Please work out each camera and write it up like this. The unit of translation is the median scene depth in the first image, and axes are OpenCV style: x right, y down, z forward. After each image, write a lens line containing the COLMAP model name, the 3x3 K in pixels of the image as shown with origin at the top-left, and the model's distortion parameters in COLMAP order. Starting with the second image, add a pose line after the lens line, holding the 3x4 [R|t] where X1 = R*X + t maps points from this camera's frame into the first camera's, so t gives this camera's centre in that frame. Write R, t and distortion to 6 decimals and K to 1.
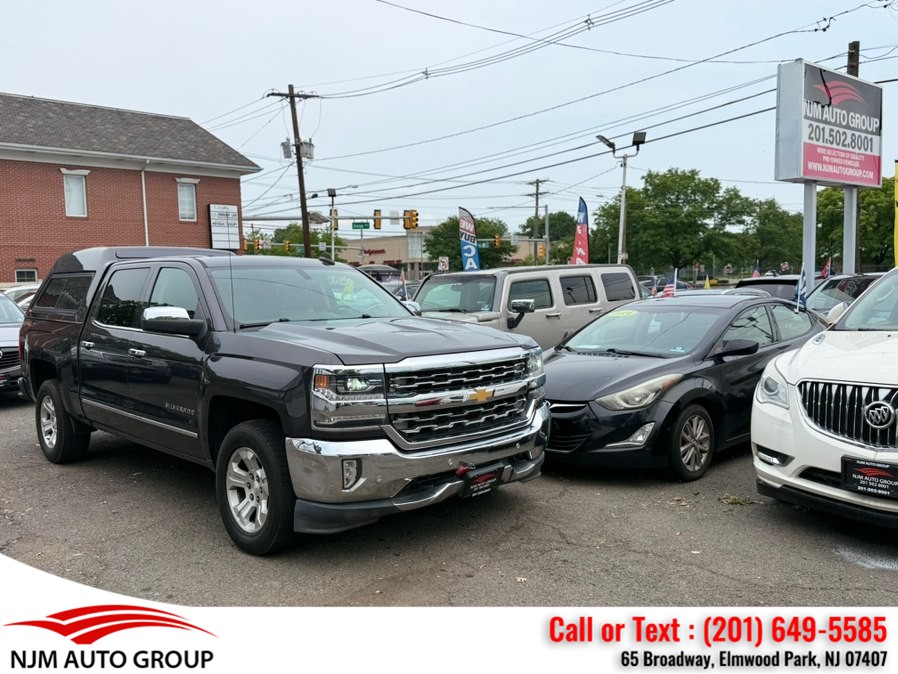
lens RADIAL K [[736.6, 0, 449.0], [0, 736.6, 337.0], [0, 0, 1]] dist [0.079814, -0.130019]
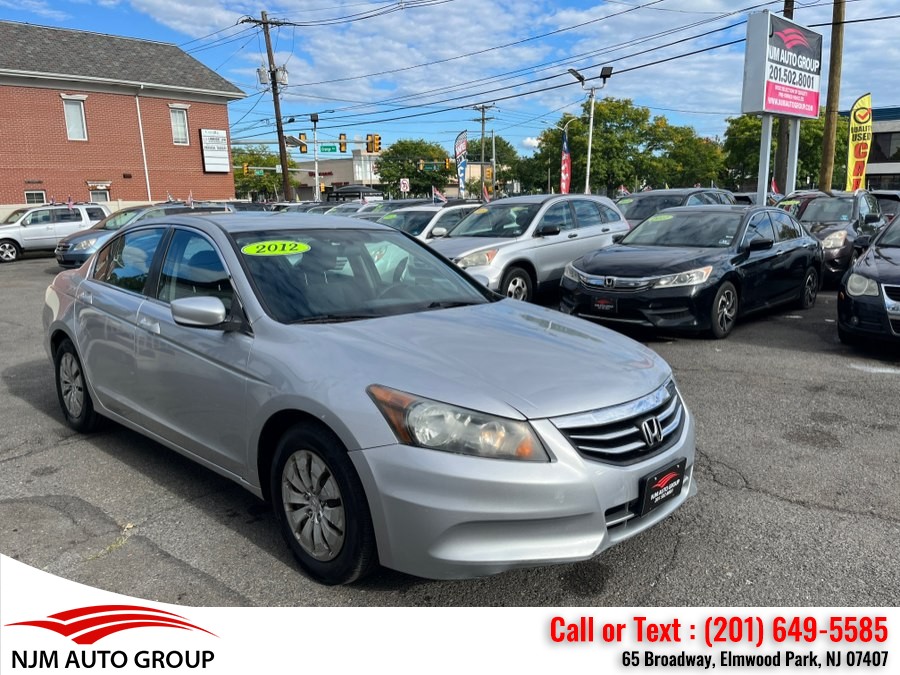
lens RADIAL K [[678.2, 0, 450.0], [0, 678.2, 334.4], [0, 0, 1]] dist [0.063482, -0.090733]
pose [[0.995544, -0.022524, 0.091568, -0.058756], [0.011831, 0.993216, 0.115685, 0.005965], [-0.093553, -0.114086, 0.989056, -0.042532]]
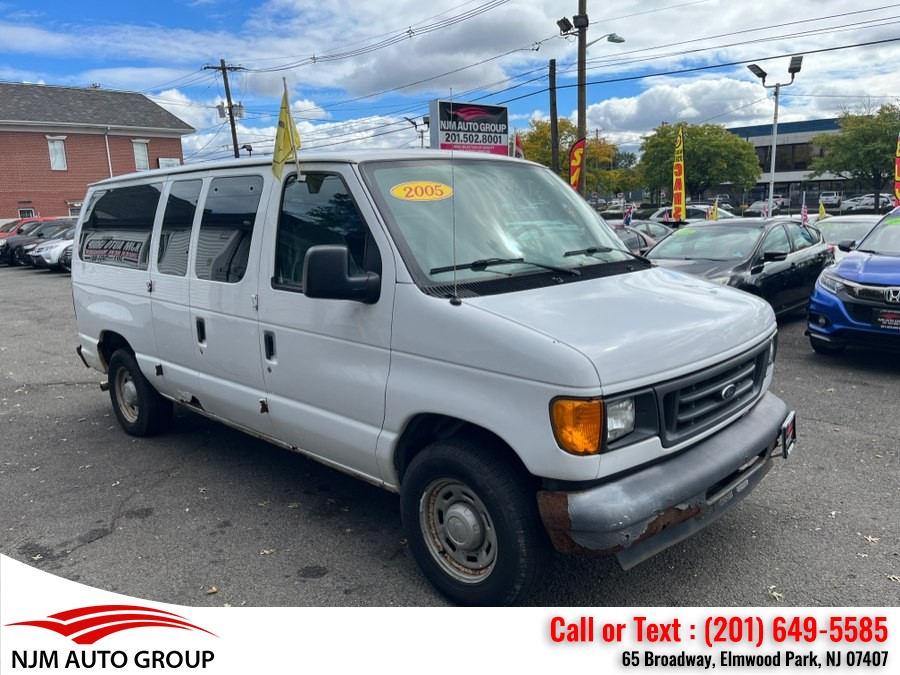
lens RADIAL K [[687.0, 0, 451.8], [0, 687.0, 325.0], [0, 0, 1]] dist [0.066459, -0.083462]
pose [[0.999485, -0.016465, 0.027549, 0.173171], [0.013746, 0.995273, 0.096134, 0.011938], [-0.029002, -0.095706, 0.994987, -0.309679]]
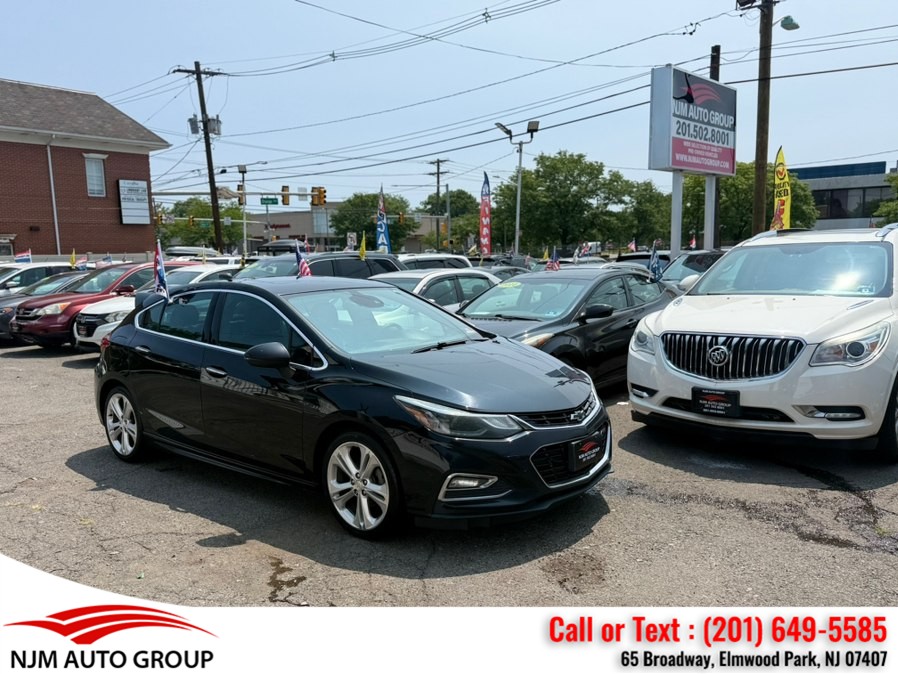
lens RADIAL K [[705.2, 0, 449.0], [0, 705.2, 337.0], [0, 0, 1]] dist [0.072142, -0.116399]
pose [[0.990805, -0.016386, 0.134305, -0.010302], [0.011149, 0.999151, 0.039651, 0.001824], [-0.134841, -0.037789, 0.990146, -0.027294]]
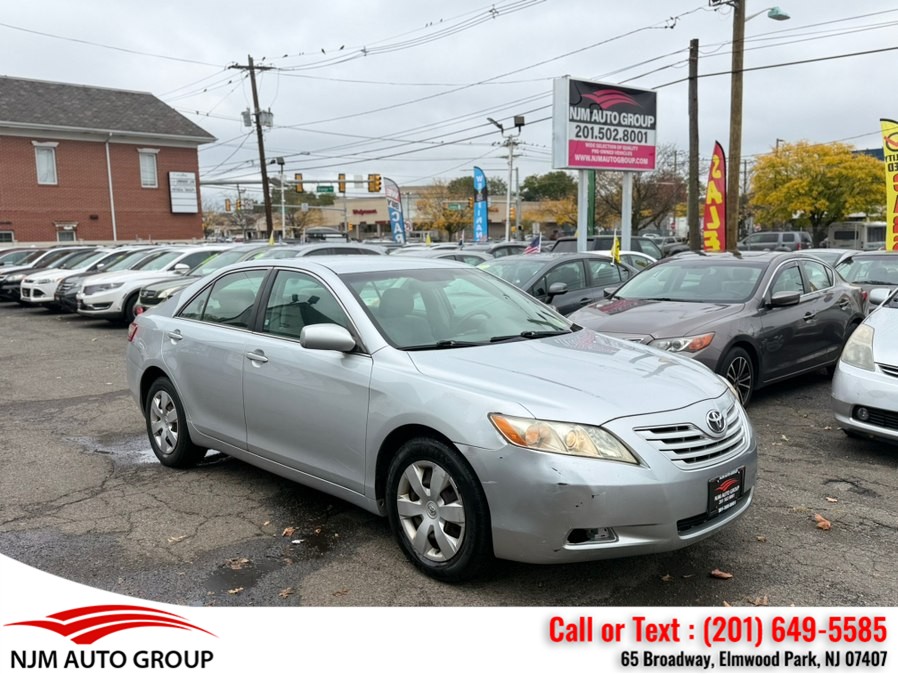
lens RADIAL K [[761.1, 0, 452.2], [0, 761.1, 337.6], [0, 0, 1]] dist [0.069808, -0.109799]
pose [[0.999905, 0.004539, -0.013048, 0.111539], [-0.003873, 0.998713, 0.050567, 0.007942], [0.013261, -0.050511, 0.998635, -0.143740]]
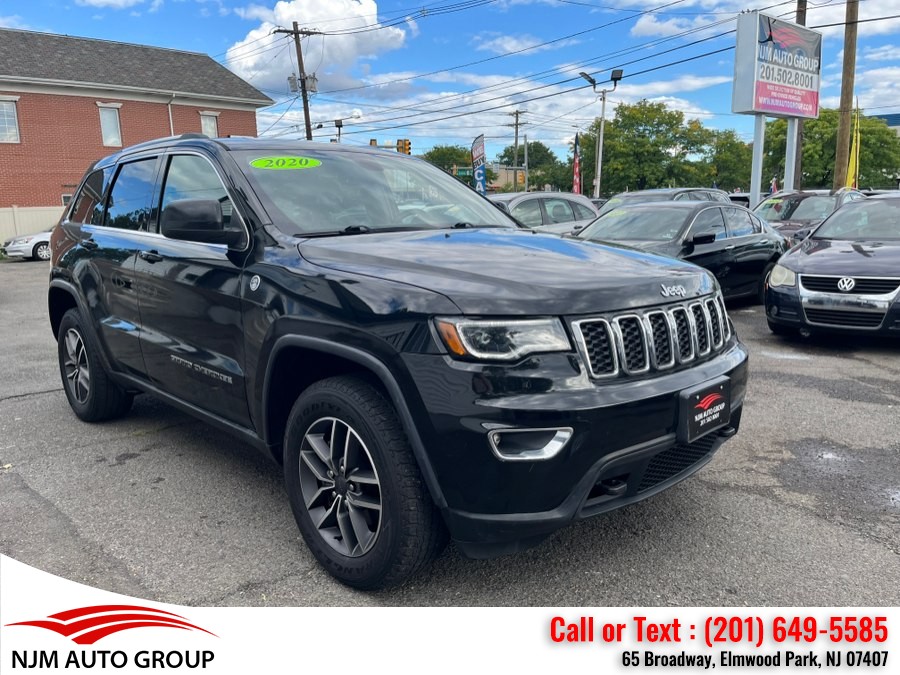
lens RADIAL K [[678.2, 0, 450.0], [0, 678.2, 334.4], [0, 0, 1]] dist [0.063482, -0.090733]
pose [[0.999512, -0.010578, 0.029408, -0.024722], [0.007397, 0.994315, 0.106225, 0.011549], [-0.030364, -0.105955, 0.993907, -0.056958]]
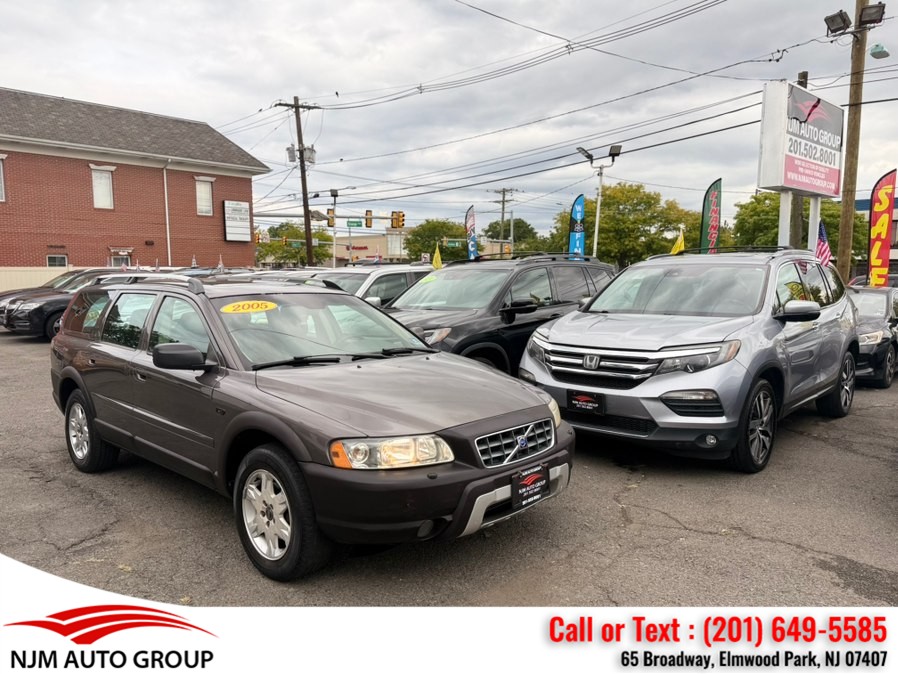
lens RADIAL K [[627.9, 0, 449.0], [0, 627.9, 337.0], [0, 0, 1]] dist [0.065282, -0.088135]
pose [[0.998563, 0.015392, 0.051331, -0.029253], [-0.016502, 0.999637, 0.021277, 0.001022], [-0.050985, -0.022093, 0.998455, 0.024507]]
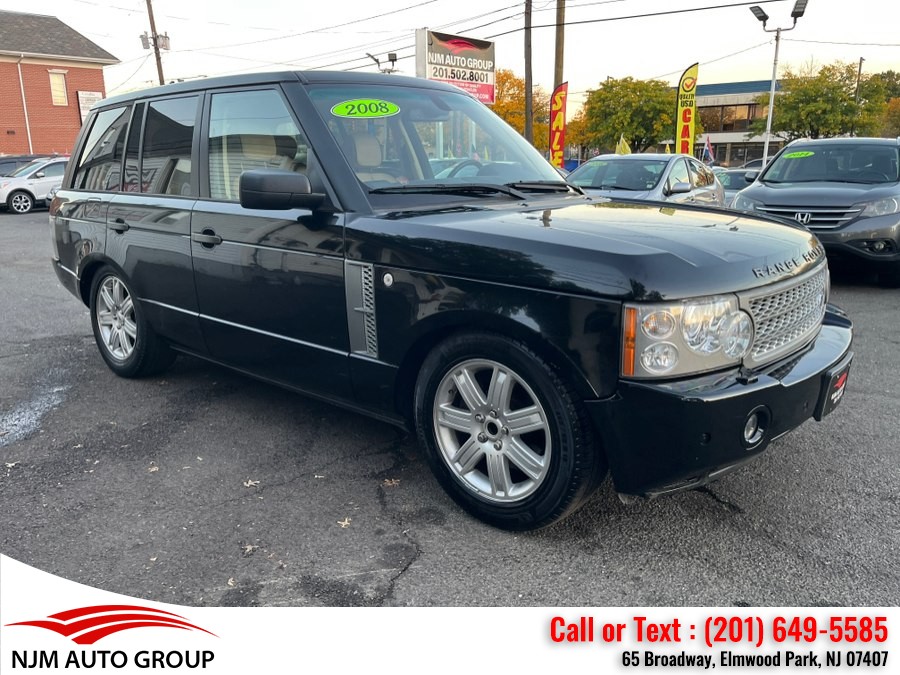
lens RADIAL K [[685.8, 0, 454.0], [0, 685.8, 329.9], [0, 0, 1]] dist [0.089281, -0.128580]
pose [[0.988744, -0.022989, 0.147842, 0.108825], [-0.001348, 0.986717, 0.162443, 0.022005], [-0.149612, -0.160813, 0.975579, -0.266061]]
